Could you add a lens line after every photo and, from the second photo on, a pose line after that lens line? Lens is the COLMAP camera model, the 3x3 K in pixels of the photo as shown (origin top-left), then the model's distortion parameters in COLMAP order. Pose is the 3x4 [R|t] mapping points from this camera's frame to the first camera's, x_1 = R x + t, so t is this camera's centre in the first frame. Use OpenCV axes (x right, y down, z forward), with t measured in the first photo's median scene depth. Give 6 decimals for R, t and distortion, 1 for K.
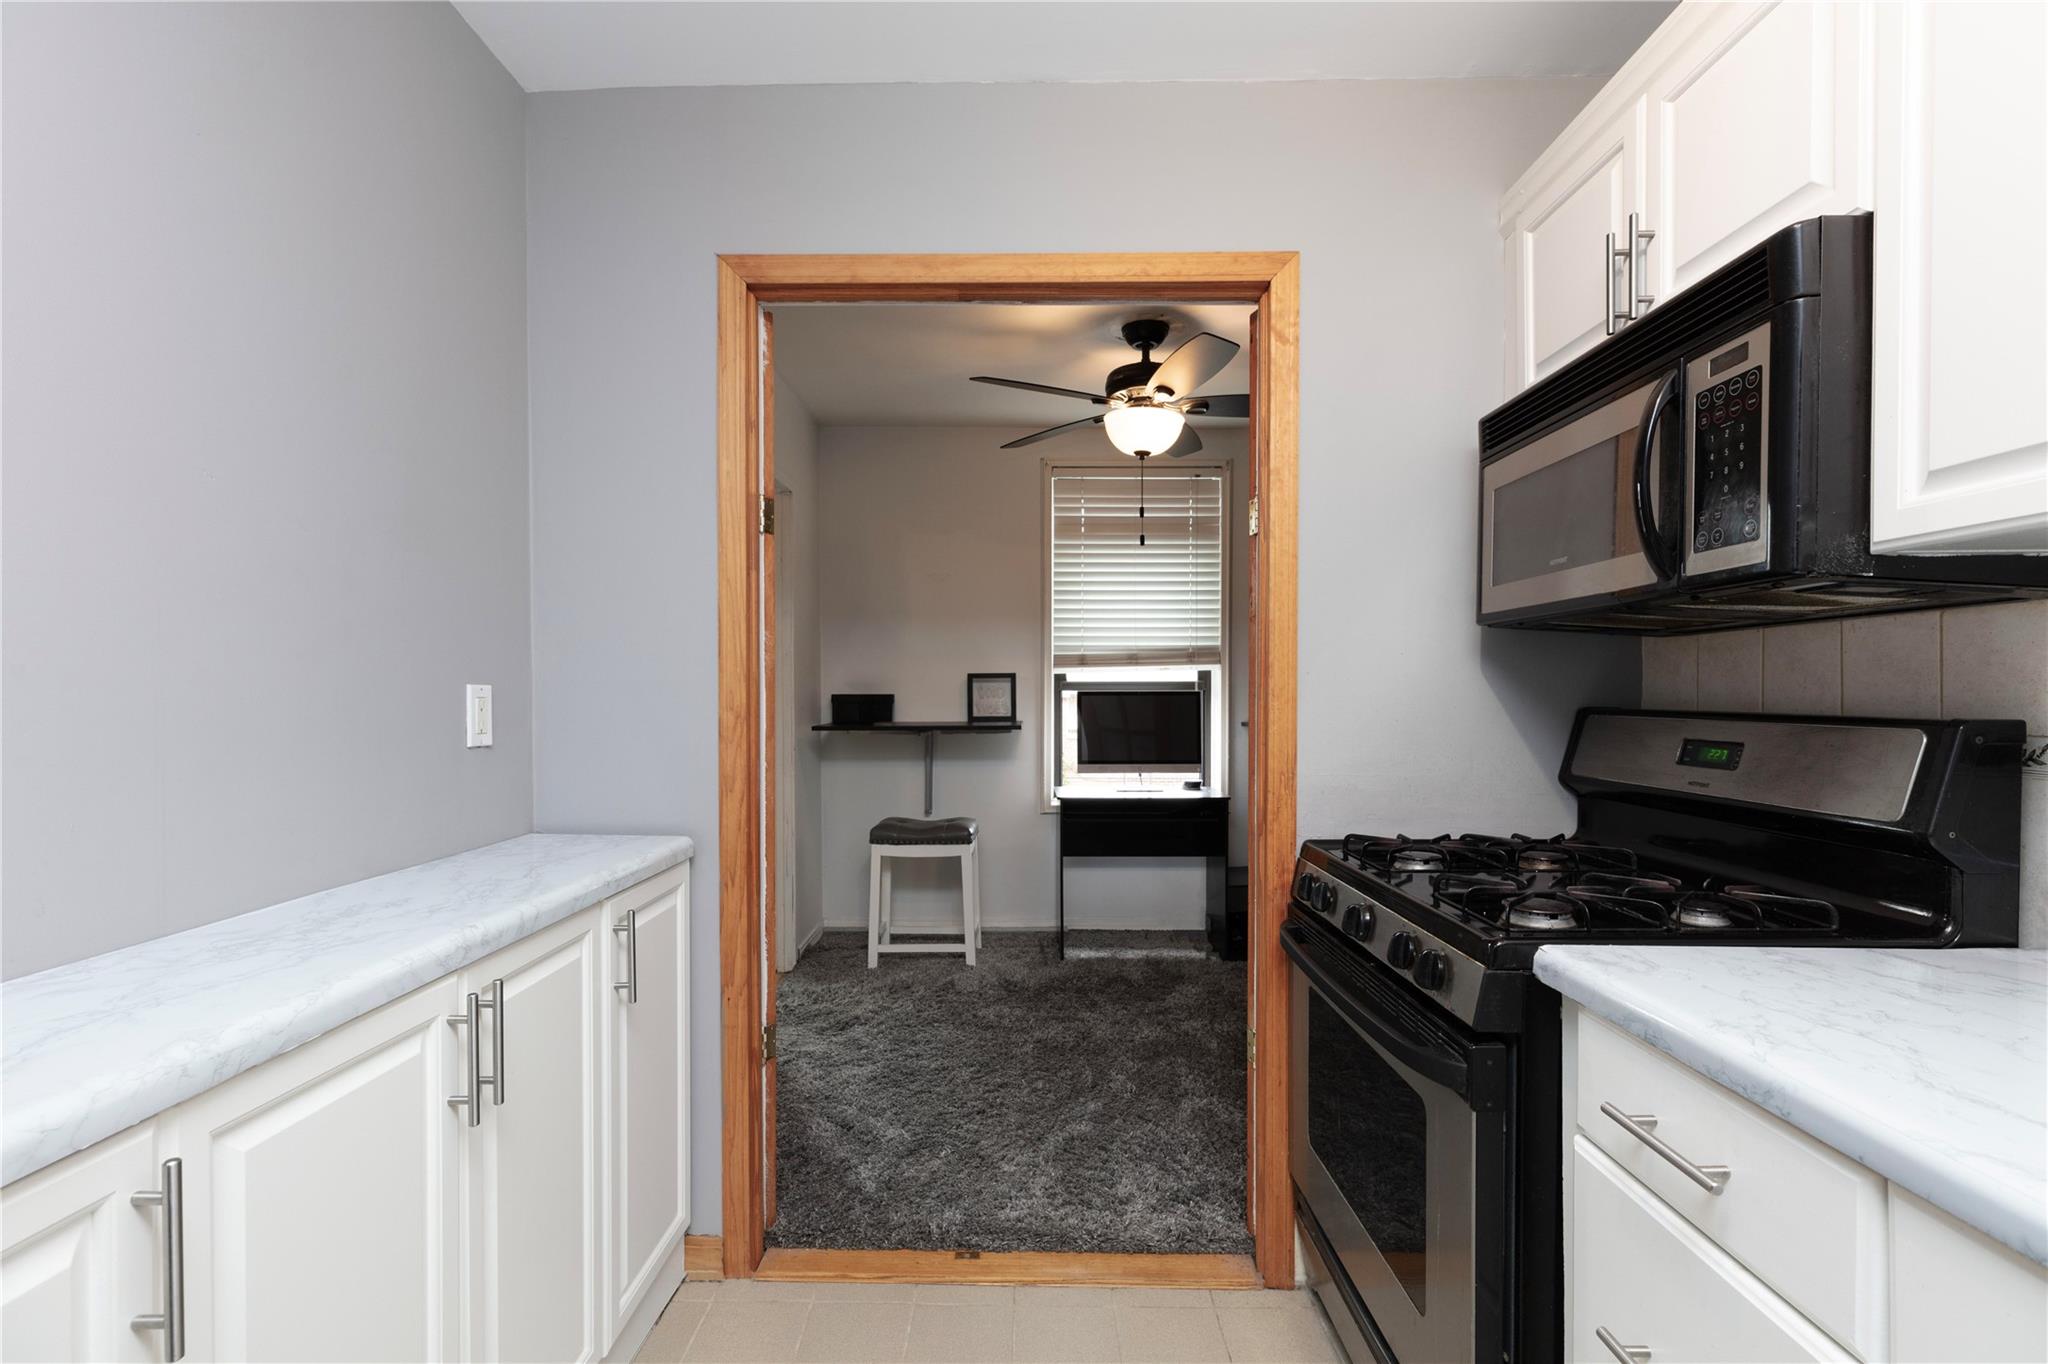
lens RADIAL K [[909.5, 0, 1024.0], [0, 909.5, 682.0], [0, 0, 1]] dist [-0.003680, -0.000685]
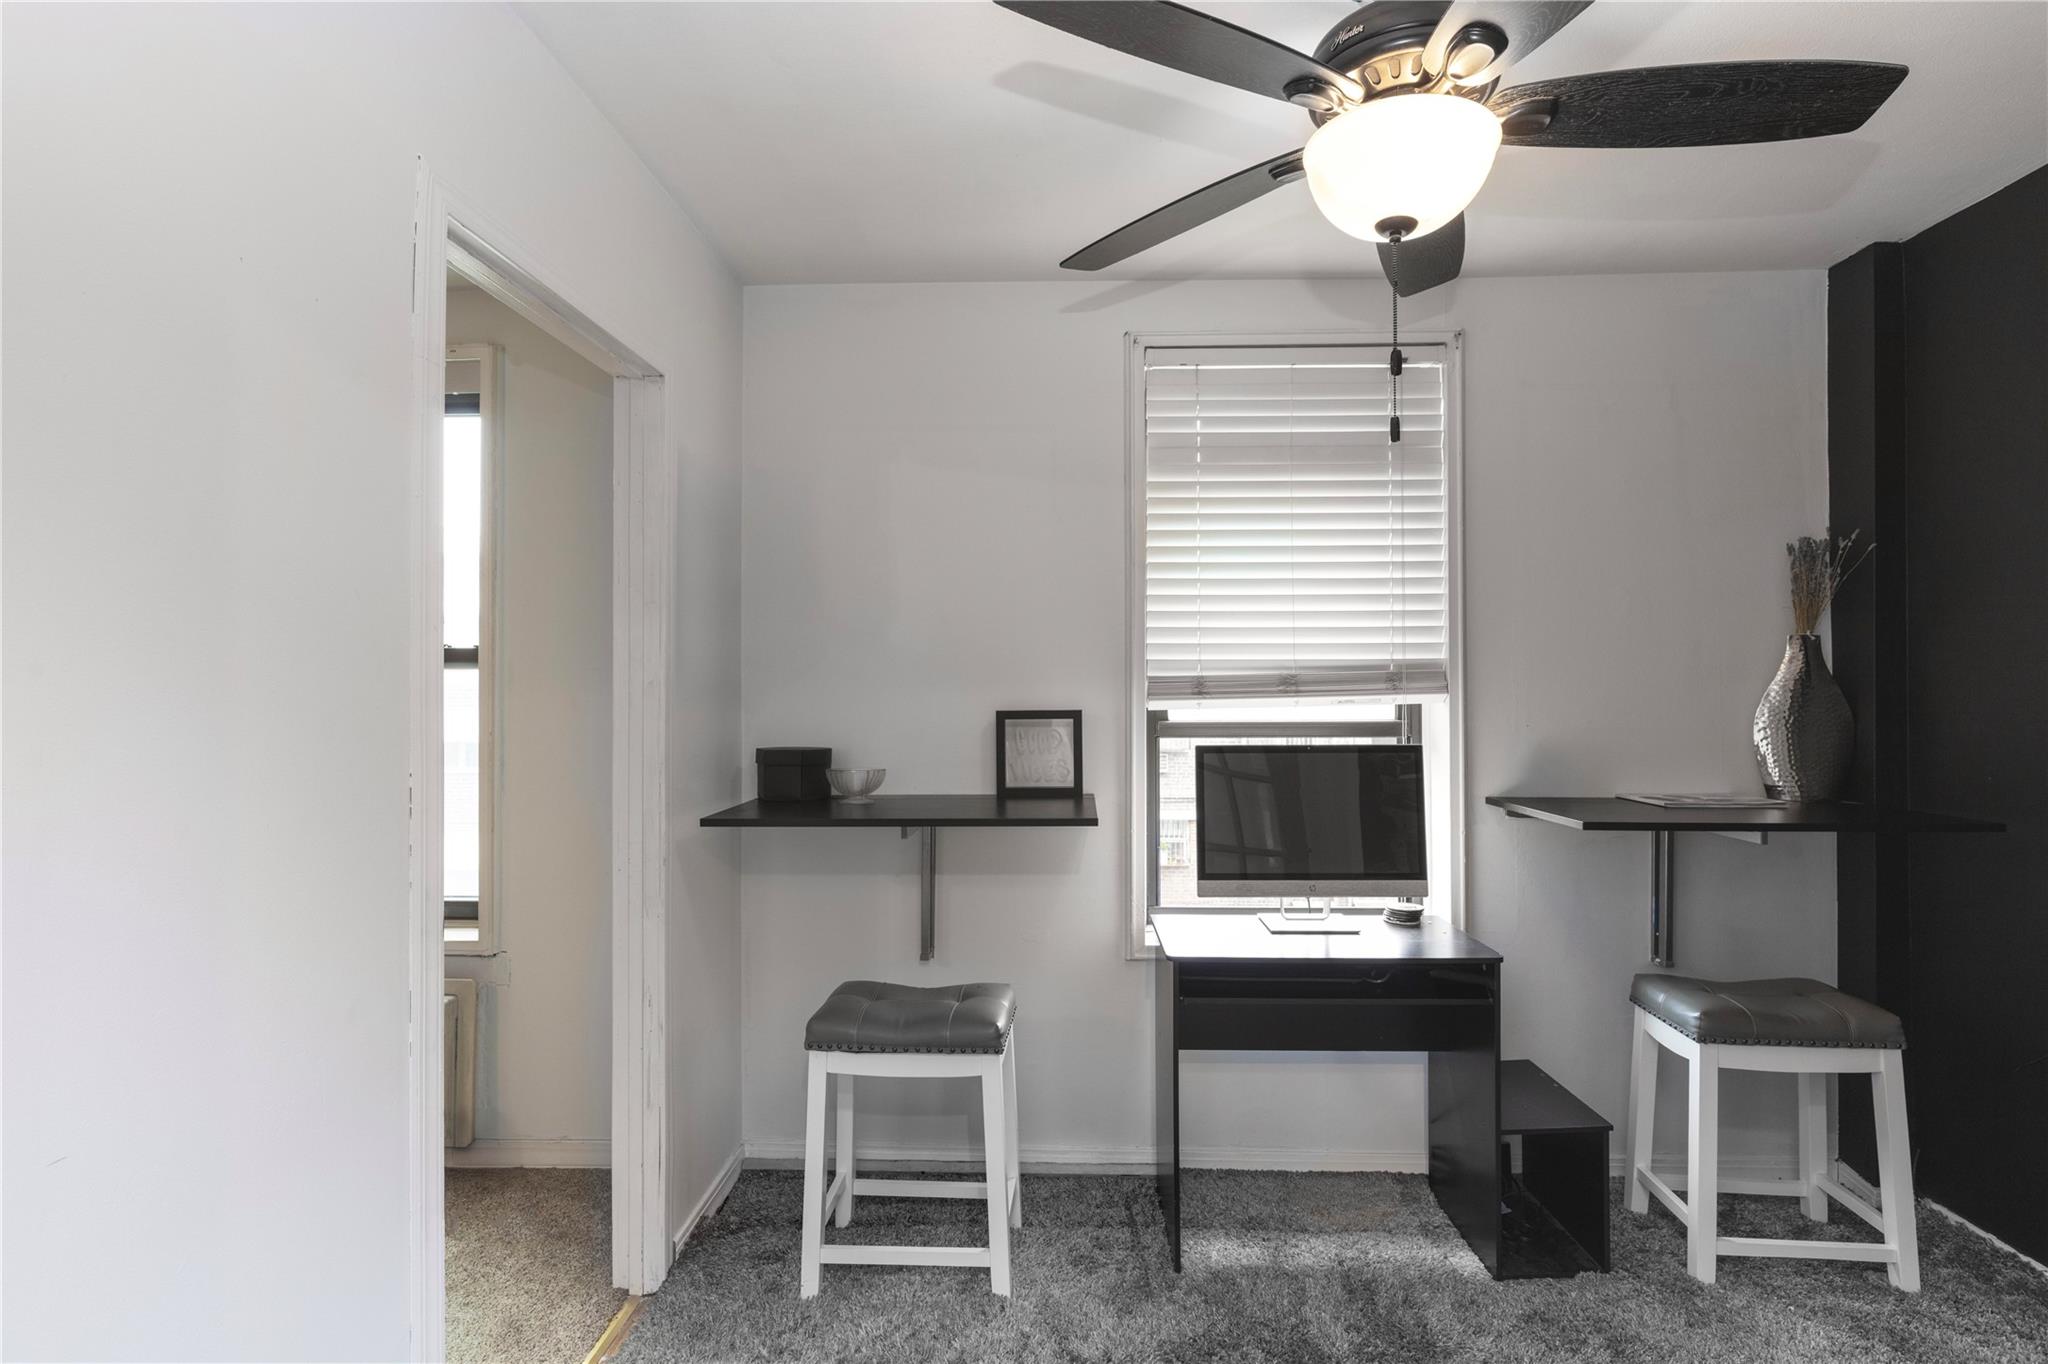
lens RADIAL K [[1060.6, 0, 1024.0], [0, 1060.6, 682.0], [0, 0, 1]] dist [0.001282, 0.000032]
pose [[0.999210, -0.001176, -0.039725, -0.018727], [0.000845, 0.999965, -0.008341, -0.021995], [0.039733, 0.008301, 0.999176, 0.348368]]
